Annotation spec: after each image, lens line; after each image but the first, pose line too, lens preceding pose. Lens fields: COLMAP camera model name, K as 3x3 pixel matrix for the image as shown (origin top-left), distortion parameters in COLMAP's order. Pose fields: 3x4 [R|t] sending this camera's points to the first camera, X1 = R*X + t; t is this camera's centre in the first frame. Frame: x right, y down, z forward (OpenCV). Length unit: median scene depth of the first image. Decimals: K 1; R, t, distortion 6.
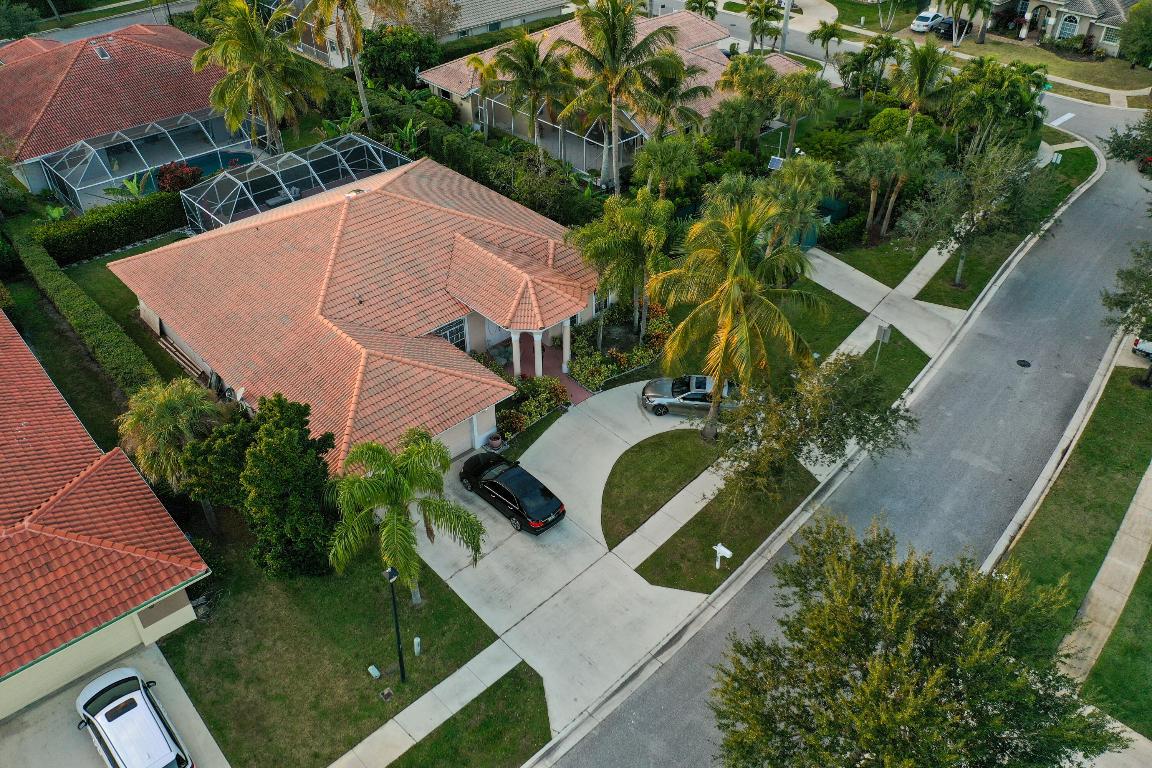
lens RADIAL K [[904.6, 0, 576.0], [0, 904.6, 384.0], [0, 0, 1]] dist [-0.005131, 0.001605]
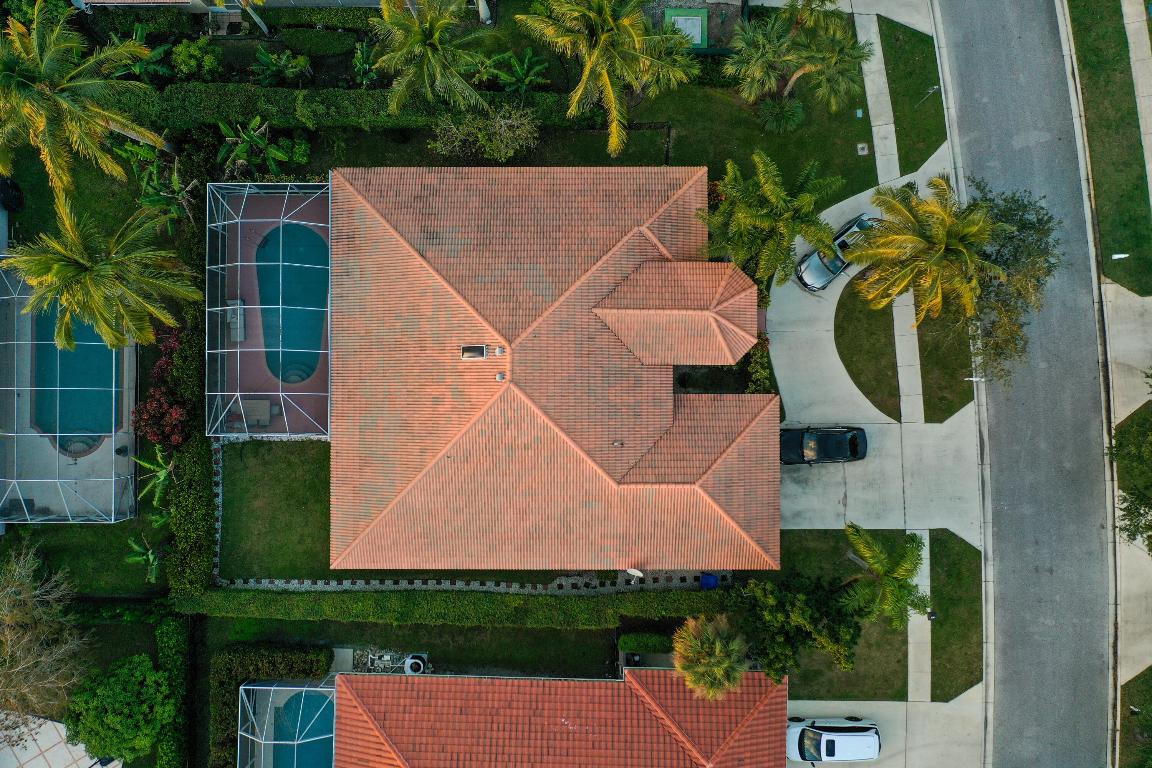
lens RADIAL K [[907.7, 0, 576.8], [0, 907.7, 362.2], [0, 0, 1]] dist [-0.019282, -0.004312]
pose [[0.686590, -0.727044, -0.001334, -0.241014], [0.454841, 0.428100, 0.780929, -1.198235], [-0.567199, -0.536785, 0.624618, 0.480493]]
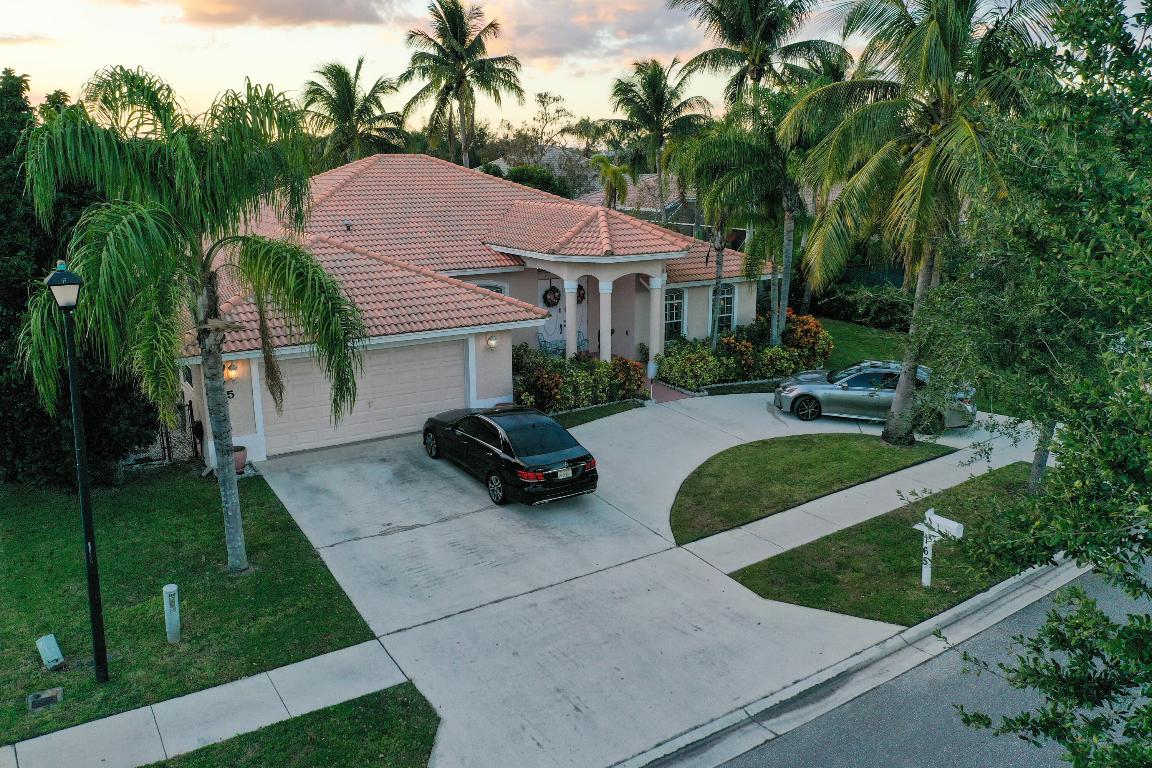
lens RADIAL K [[904.6, 0, 576.0], [0, 904.6, 384.0], [0, 0, 1]] dist [-0.005131, 0.001605]
pose [[0.979800, 0.041656, -0.195594, 0.075366], [-0.115097, 0.917297, -0.381206, 0.300217], [0.163538, 0.396018, 0.903562, 0.556952]]
